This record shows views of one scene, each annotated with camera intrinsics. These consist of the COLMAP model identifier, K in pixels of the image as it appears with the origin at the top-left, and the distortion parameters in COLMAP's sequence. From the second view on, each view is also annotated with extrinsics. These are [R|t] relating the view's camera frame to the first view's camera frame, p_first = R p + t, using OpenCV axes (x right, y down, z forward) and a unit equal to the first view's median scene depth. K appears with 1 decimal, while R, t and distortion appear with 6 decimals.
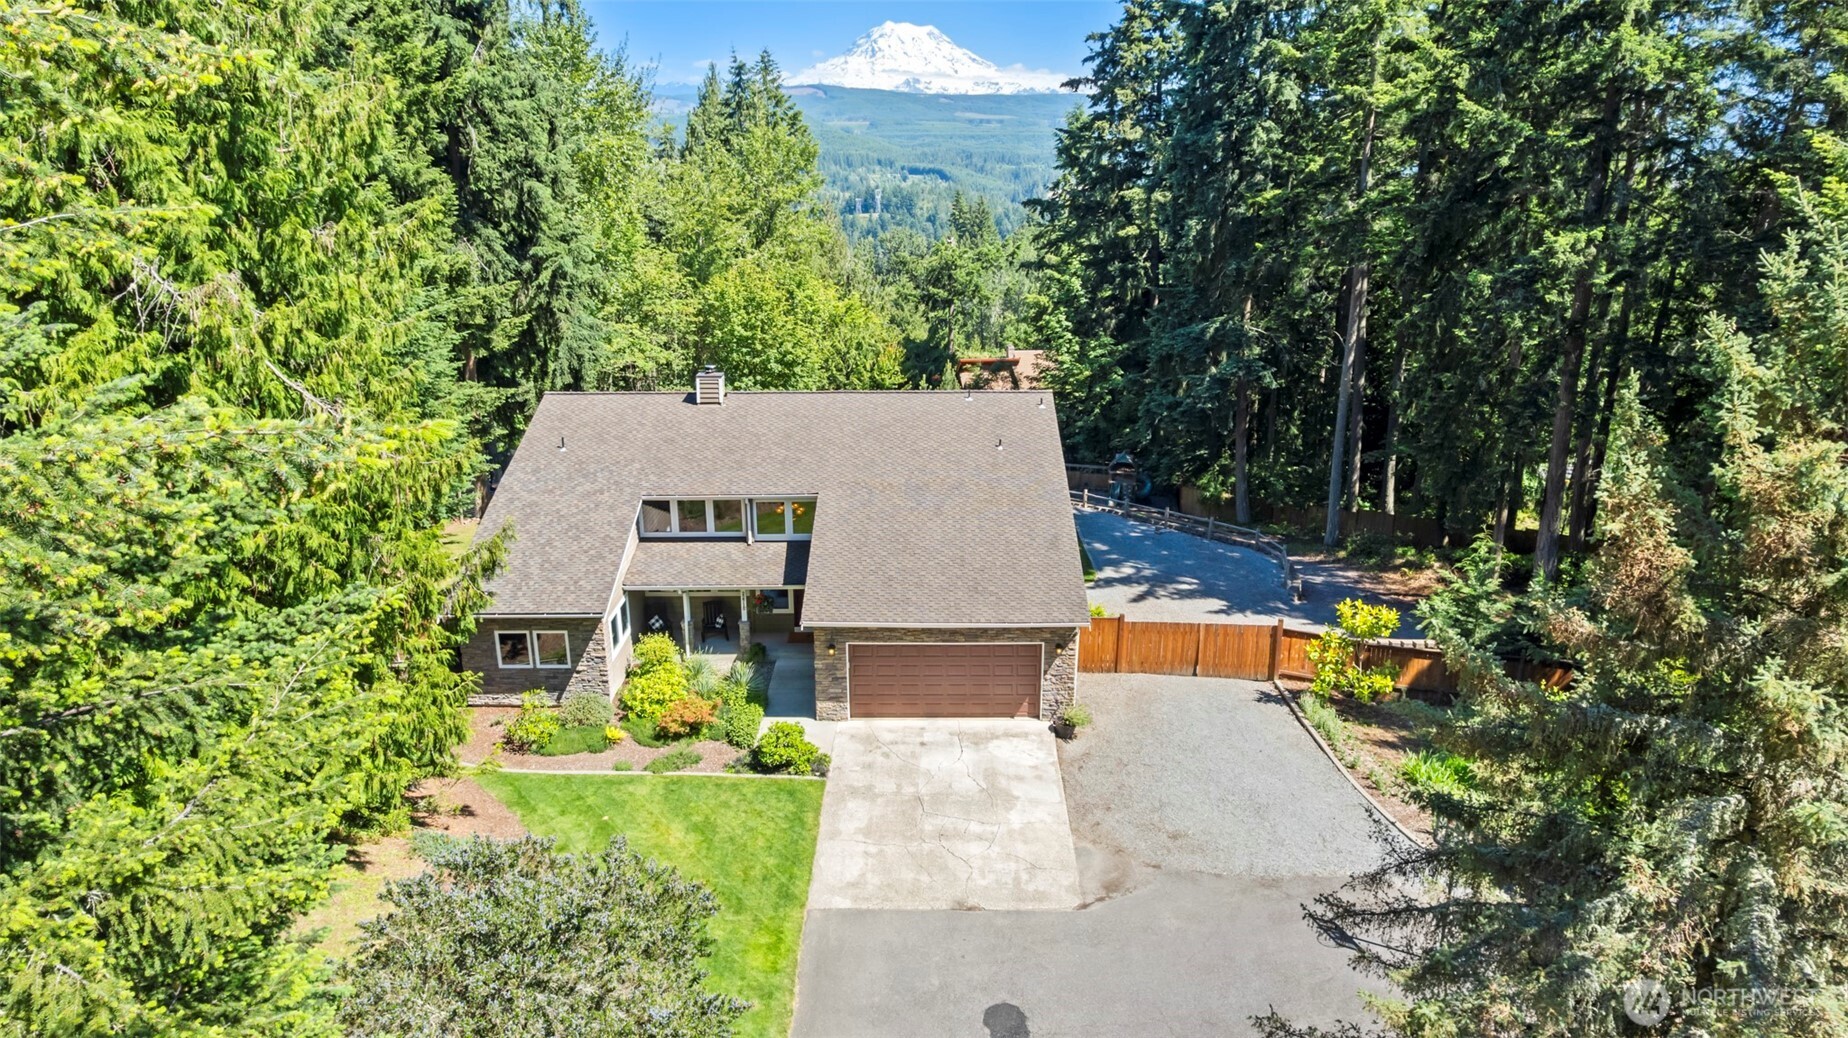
lens RADIAL K [[1194.6, 0, 924.0], [0, 1194.6, 519.0], [0, 0, 1]] dist [-0.054942, -0.000039]
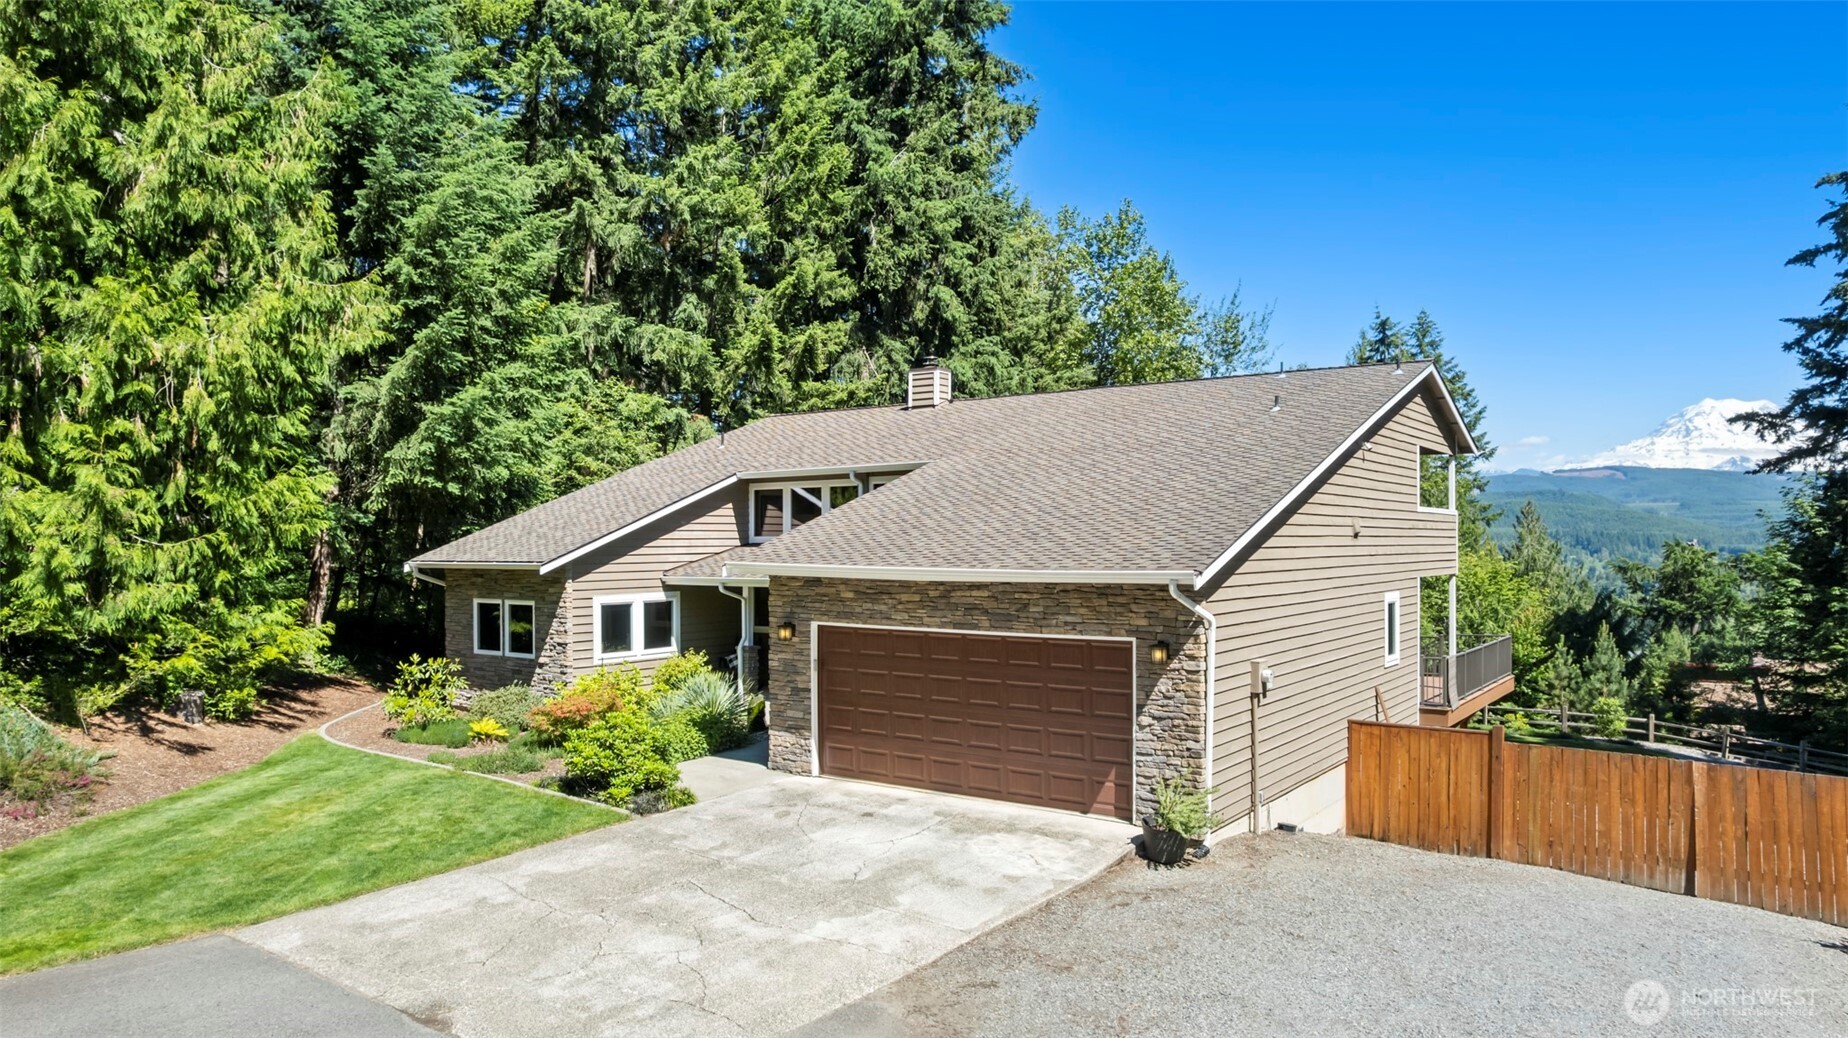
lens RADIAL K [[1179.5, 0, 936.0], [0, 1179.5, 530.2], [0, 0, 1]] dist [-0.083339, 0.075440]
pose [[0.813202, -0.008980, -0.581912, 0.296330], [-0.169119, 0.953087, -0.251045, 0.186622], [0.556868, 0.302562, 0.773534, 0.579550]]
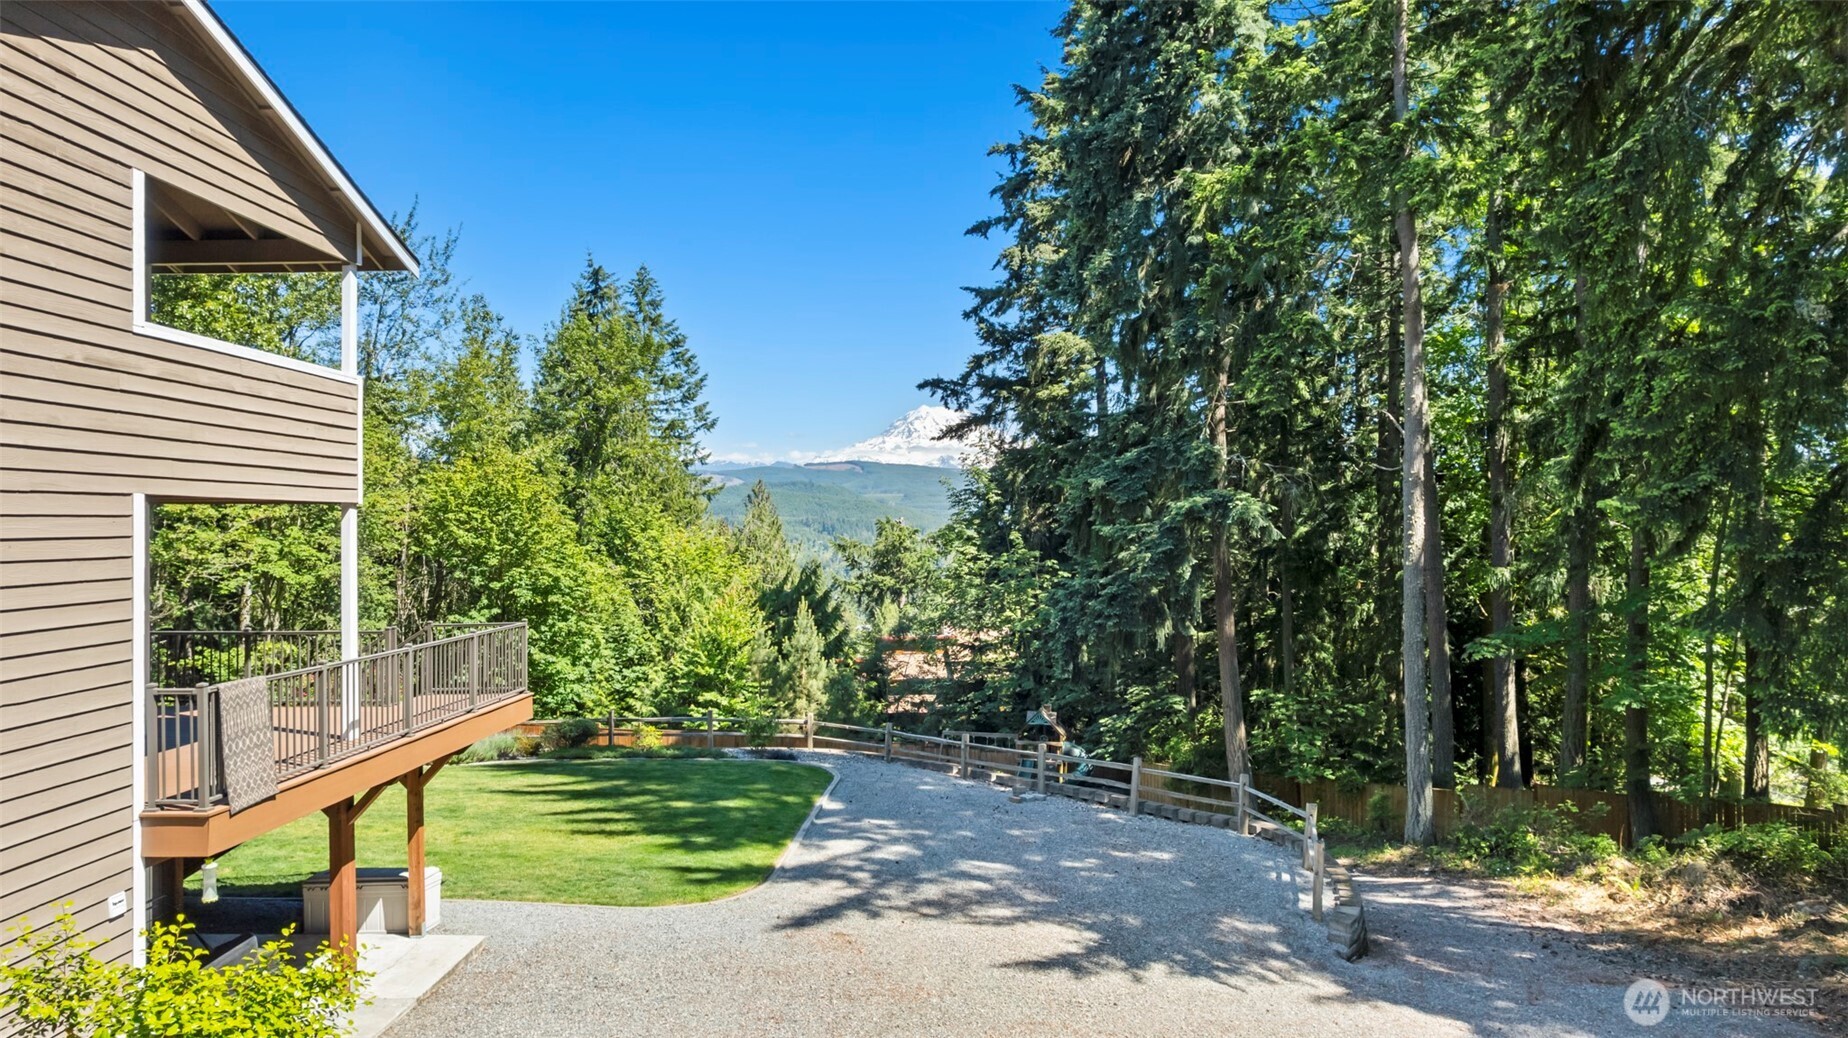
lens RADIAL K [[1179.5, 0, 936.0], [0, 1179.5, 530.2], [0, 0, 1]] dist [-0.083339, 0.075440]
pose [[0.999687, -0.011430, -0.022236, 0.326448], [0.004418, 0.956132, -0.292902, 0.079283], [0.024608, 0.292712, 0.955884, 1.031843]]
